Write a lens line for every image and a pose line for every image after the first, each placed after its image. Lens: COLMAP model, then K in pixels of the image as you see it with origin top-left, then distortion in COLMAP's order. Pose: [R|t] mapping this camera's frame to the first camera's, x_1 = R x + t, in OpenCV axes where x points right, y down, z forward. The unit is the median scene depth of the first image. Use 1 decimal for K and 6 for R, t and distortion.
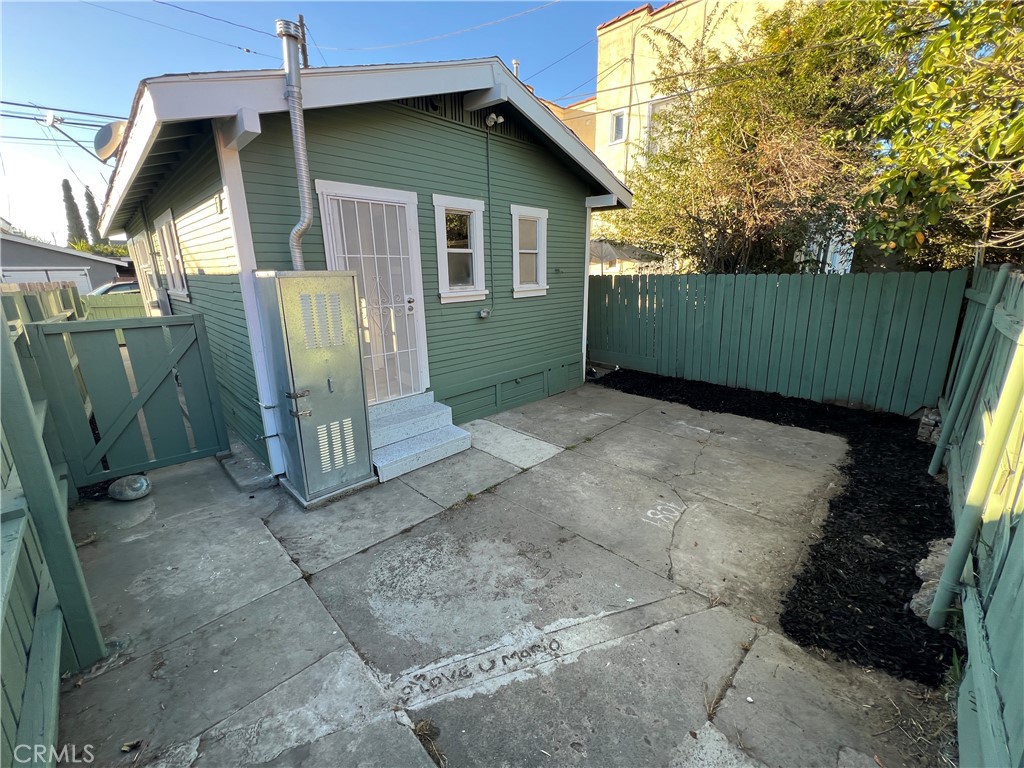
lens RADIAL K [[414.0, 0, 512.0], [0, 414.0, 384.0], [0, 0, 1]] dist [-0.002101, -0.000117]
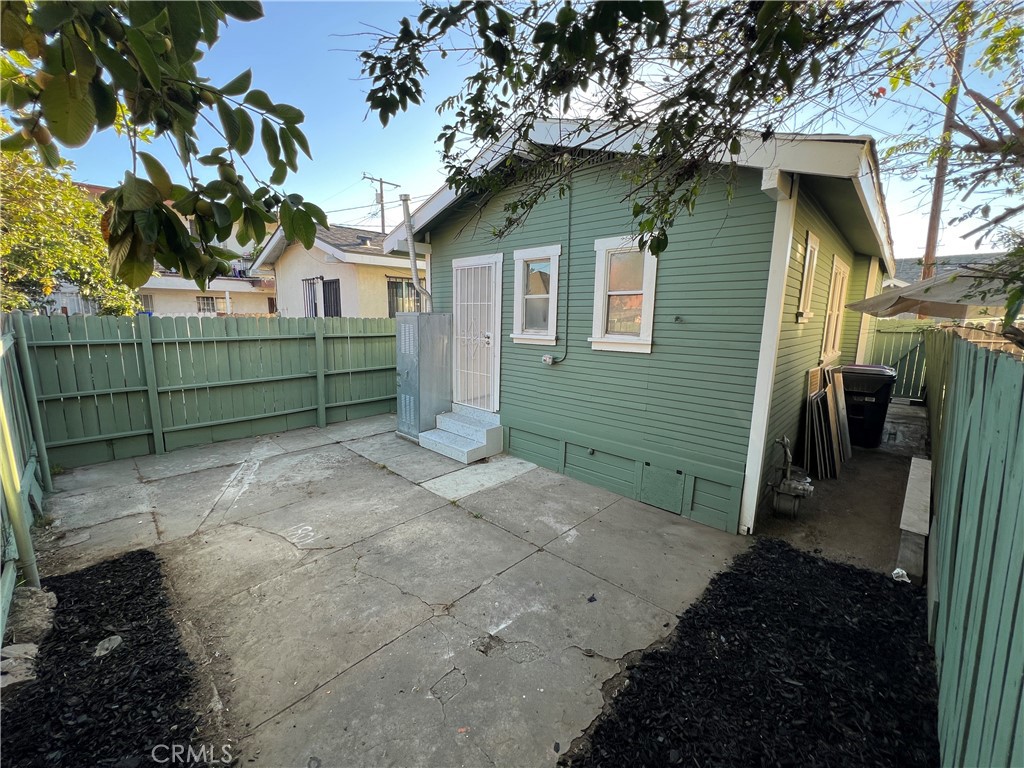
lens RADIAL K [[414.0, 0, 512.0], [0, 414.0, 384.0], [0, 0, 1]] dist [-0.003077, -0.000076]
pose [[0.015604, 0.181703, -0.983230, 1.122438], [-0.277265, 0.945572, 0.170344, -0.326214], [0.960667, 0.269957, 0.065134, 1.108195]]
